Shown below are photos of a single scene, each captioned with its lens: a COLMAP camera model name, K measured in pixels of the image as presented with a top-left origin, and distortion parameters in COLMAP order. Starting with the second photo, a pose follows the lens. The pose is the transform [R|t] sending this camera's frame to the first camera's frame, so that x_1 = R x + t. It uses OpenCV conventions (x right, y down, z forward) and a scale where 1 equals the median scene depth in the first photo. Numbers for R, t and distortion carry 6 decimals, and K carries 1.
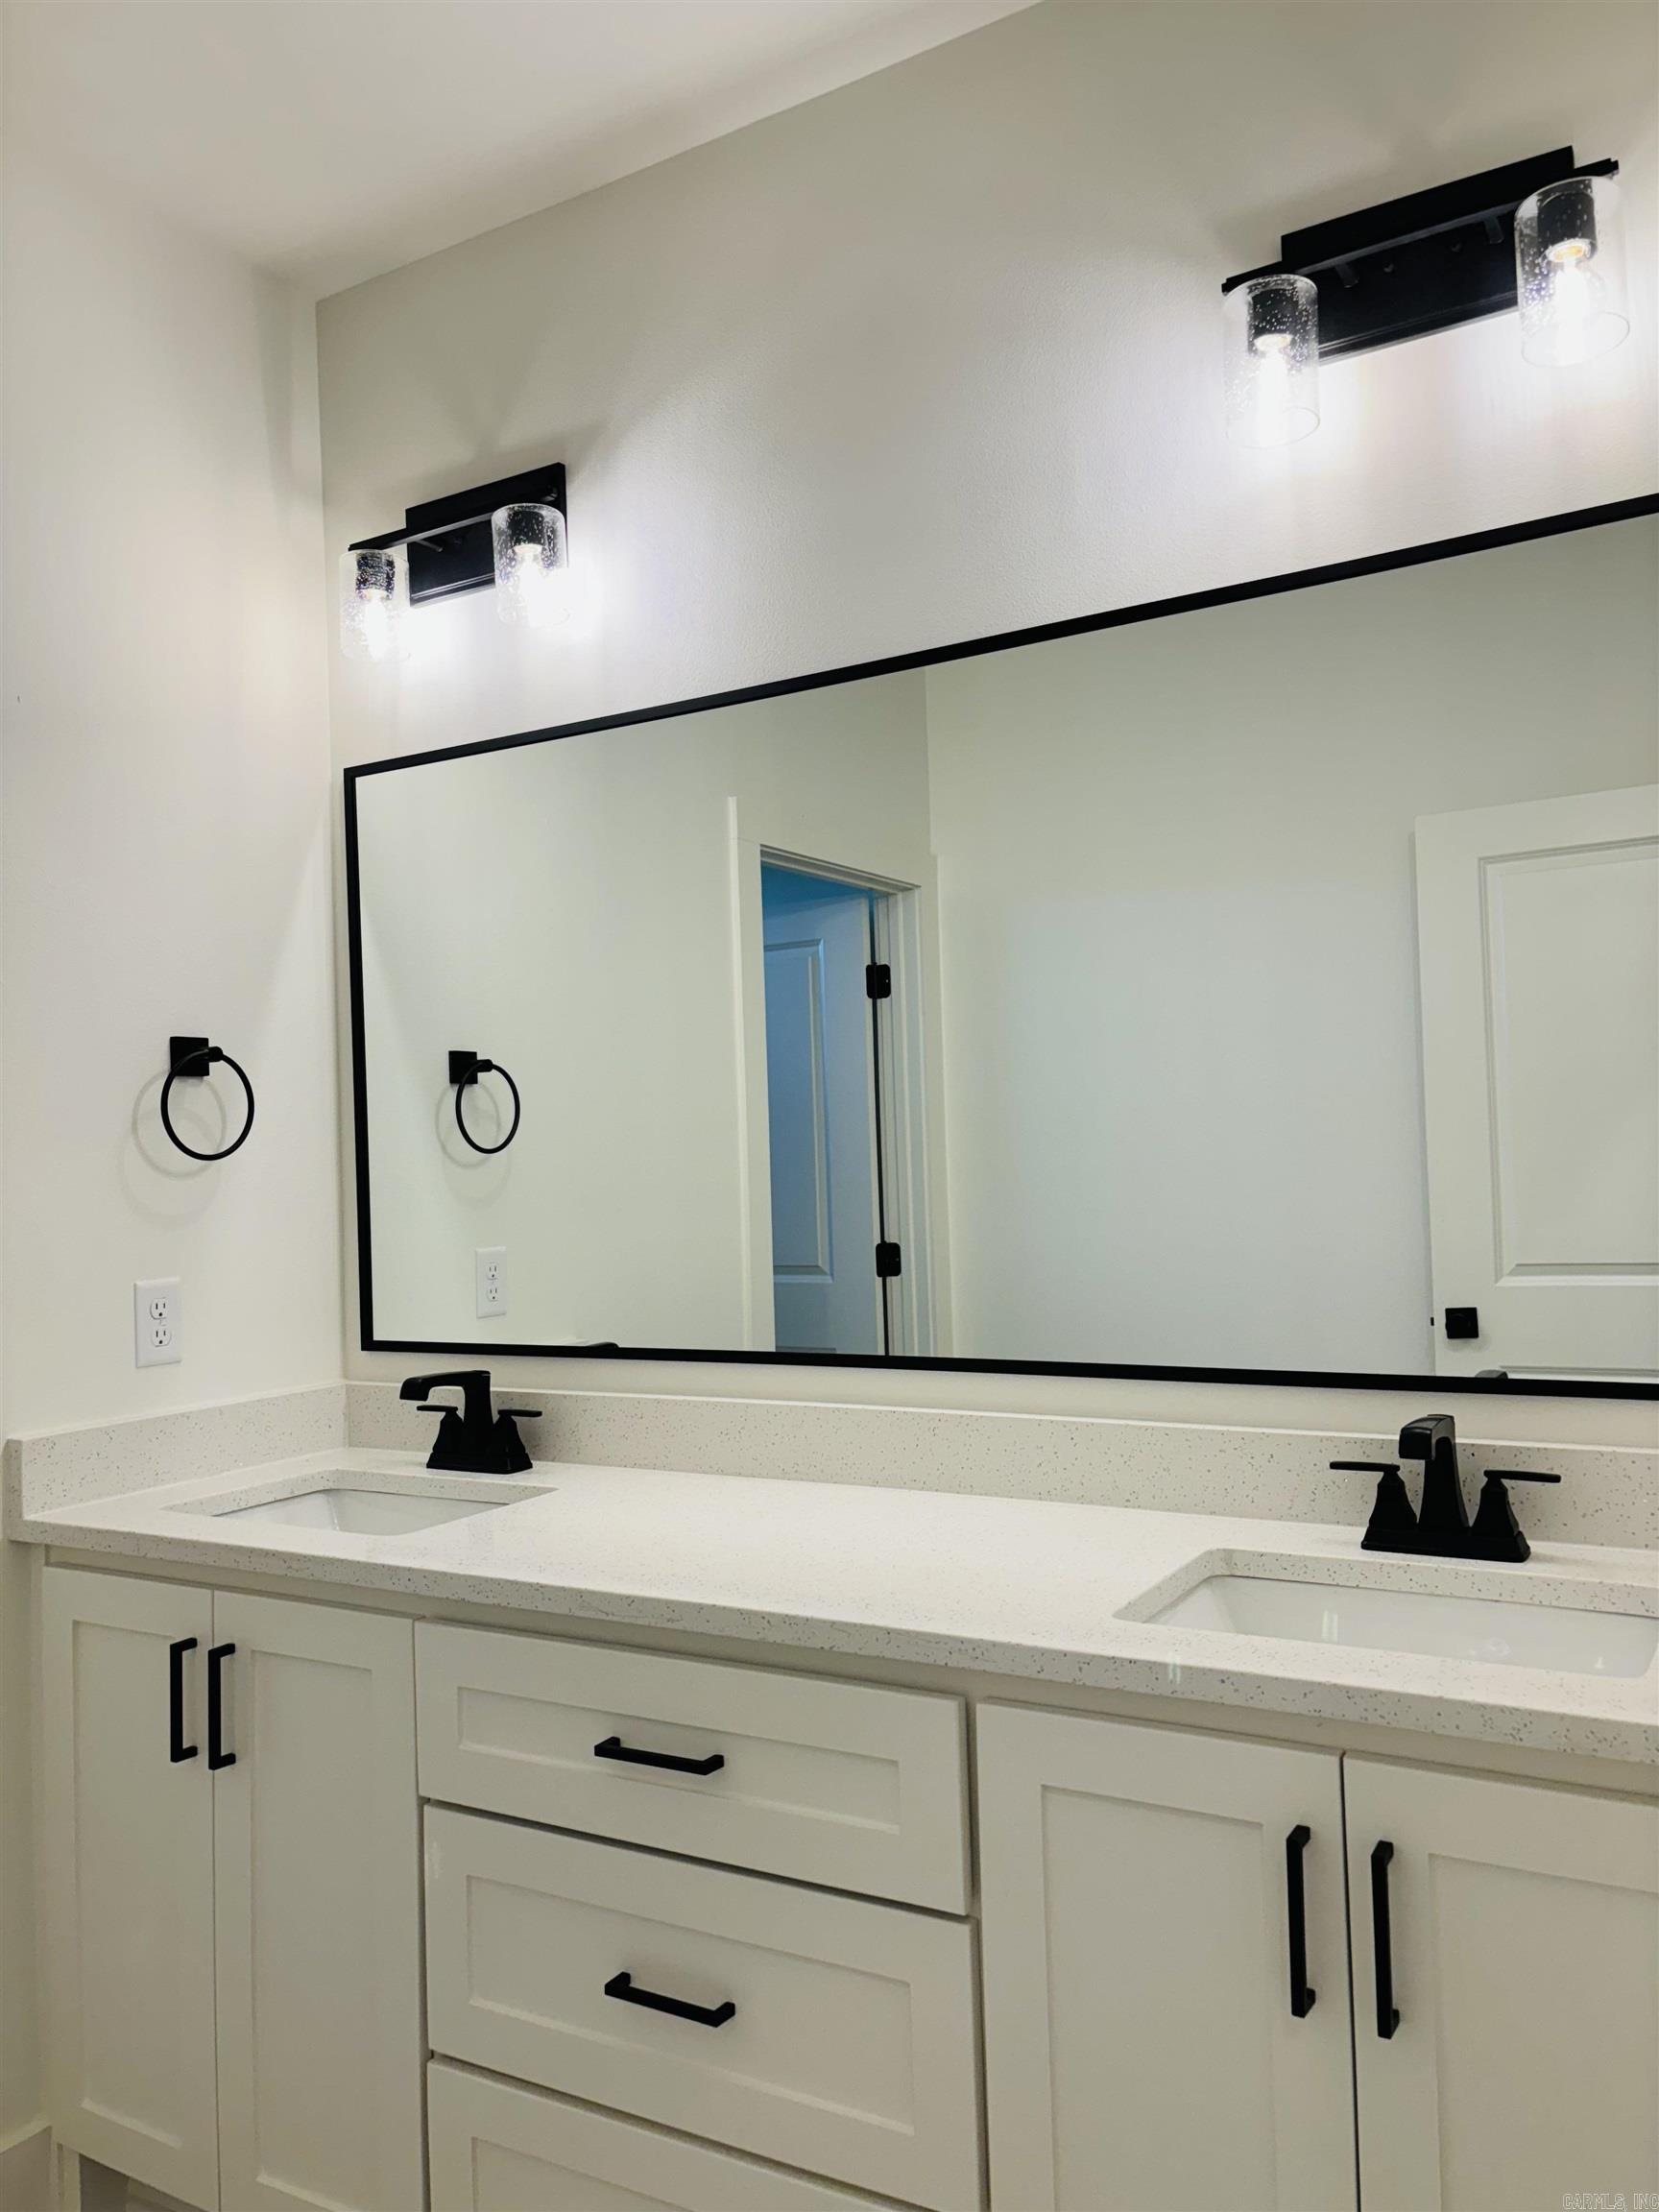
lens RADIAL K [[1668.2, 0, 833.9], [0, 1668.2, 1107.3], [0, 0, 1]] dist [0.004408, -0.000051]
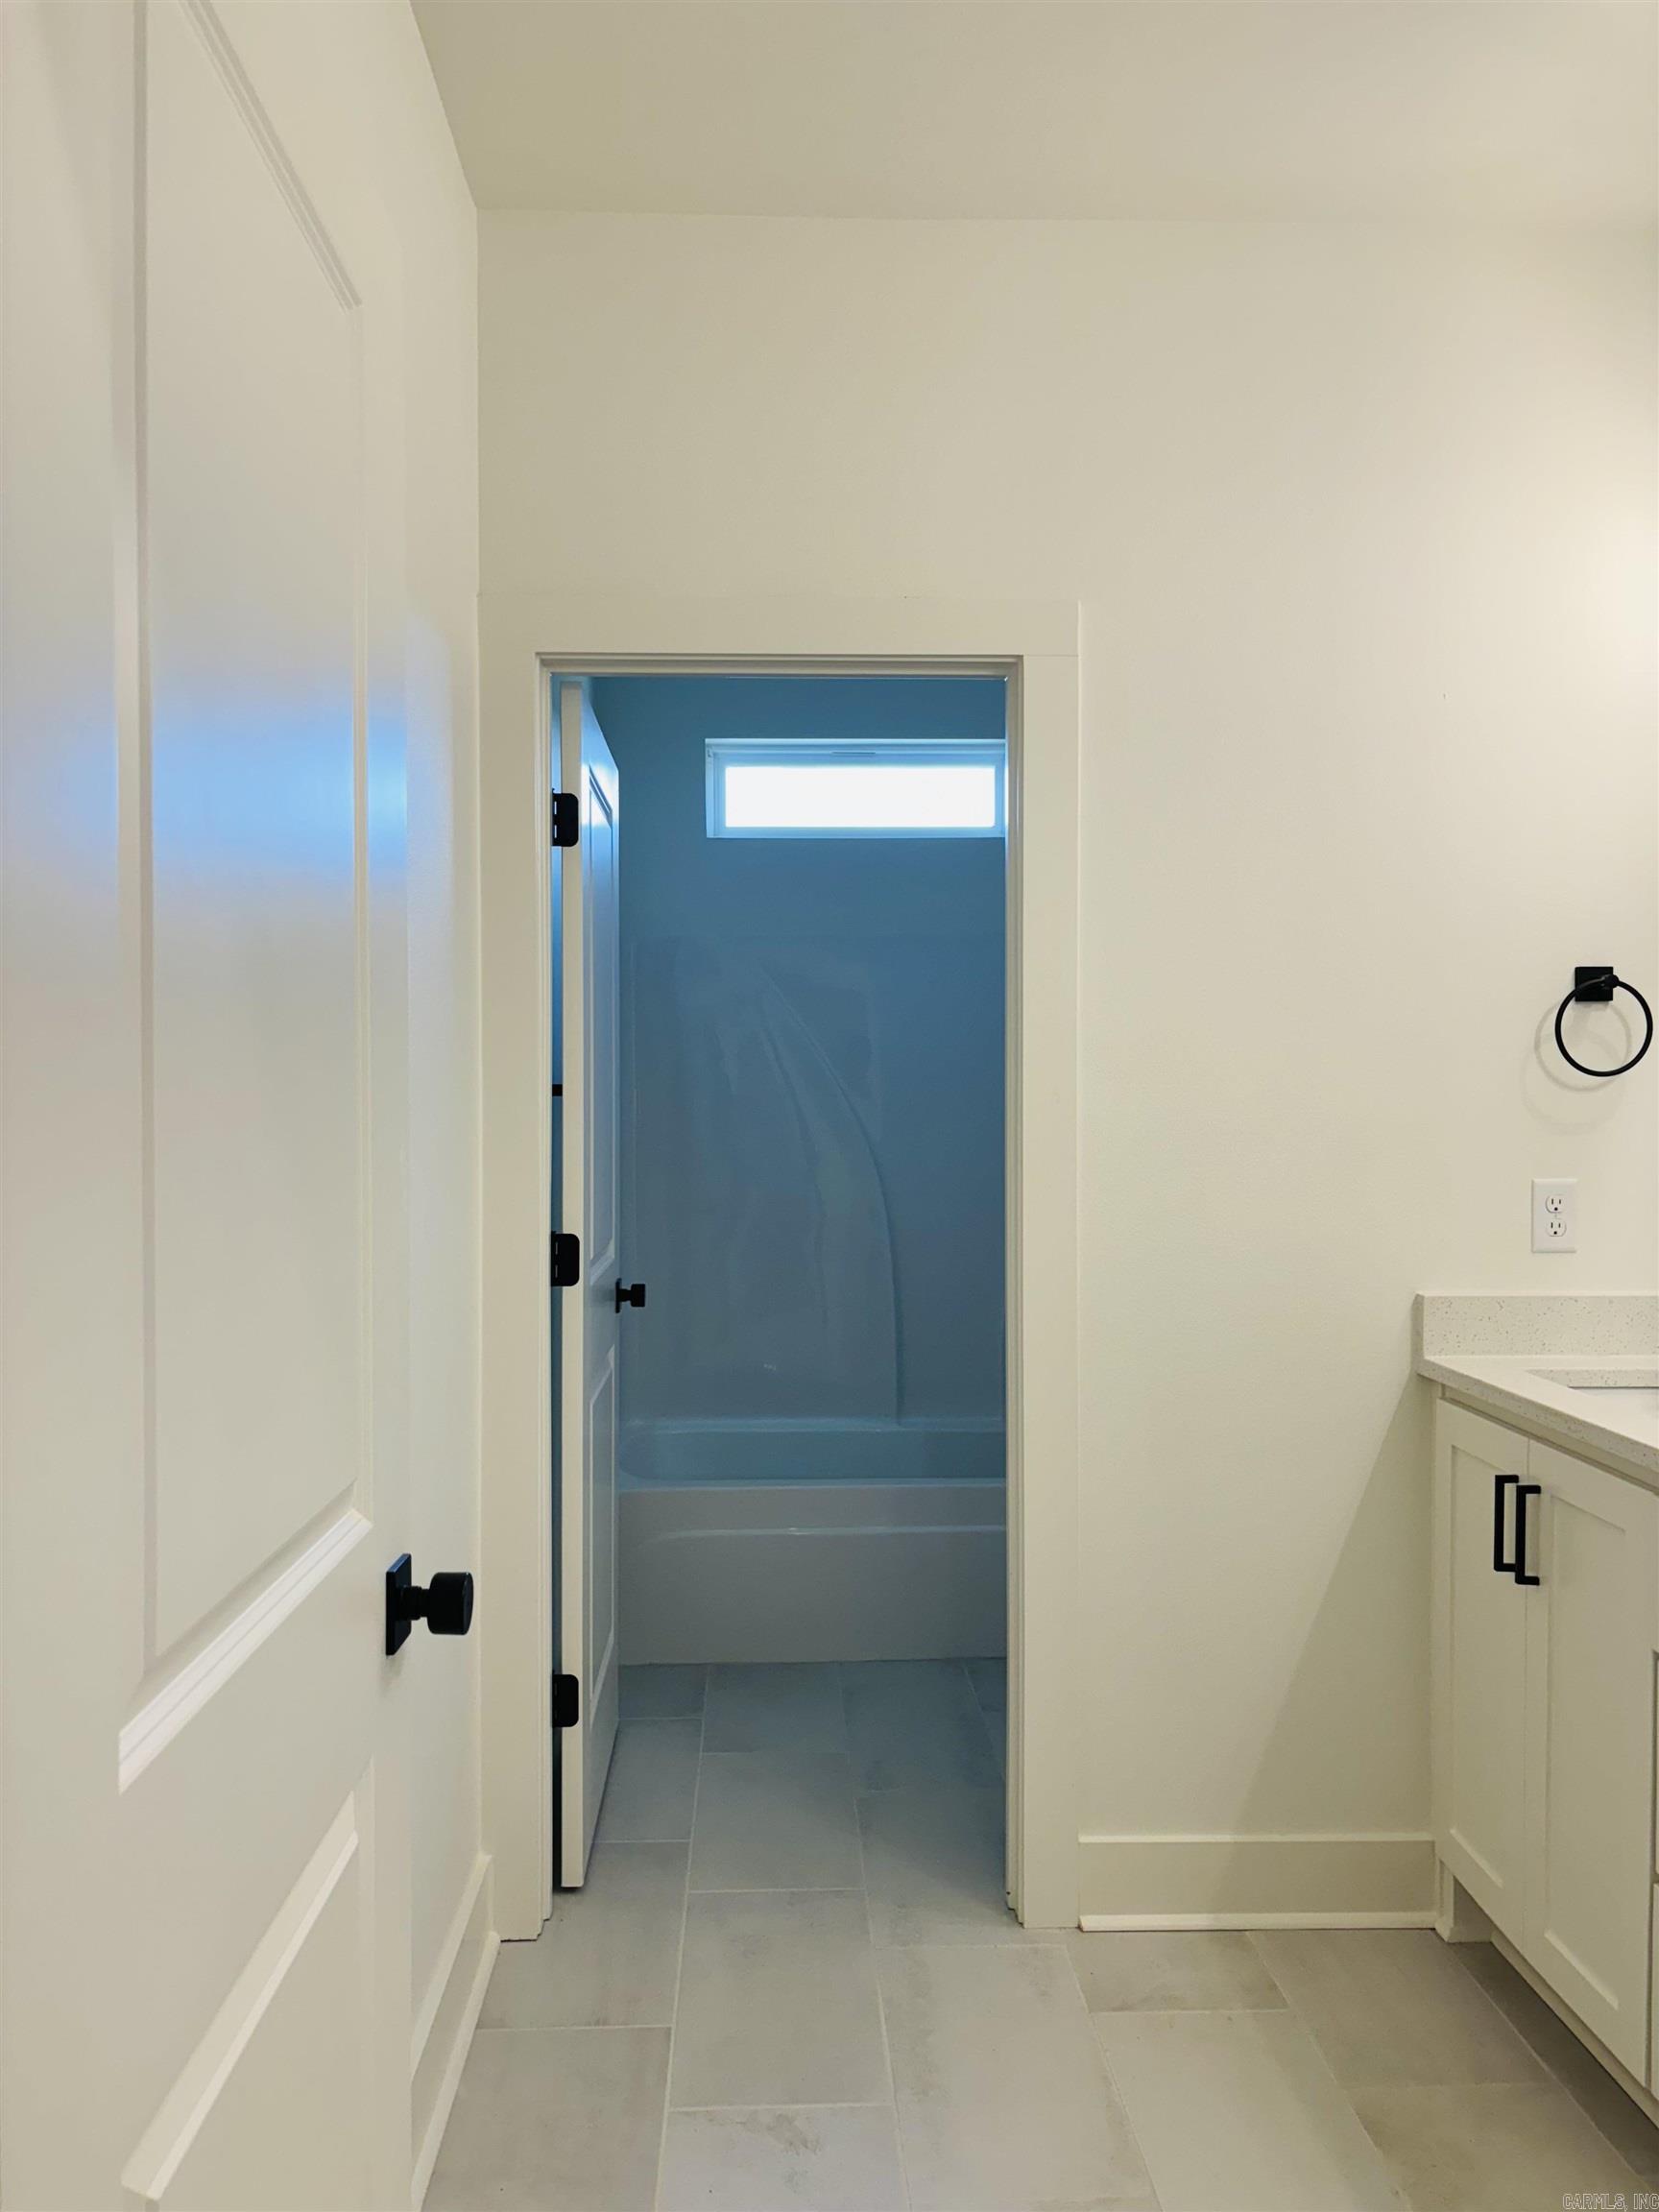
lens RADIAL K [[1668.2, 0, 828.0], [0, 1668.2, 1107.0], [0, 0, 1]] dist [0.004408, -0.000051]
pose [[0.529566, 0.035397, -0.847530, 0.326995], [0.002787, 0.999051, 0.043467, 0.002458], [0.848264, -0.025381, 0.528964, -0.035602]]
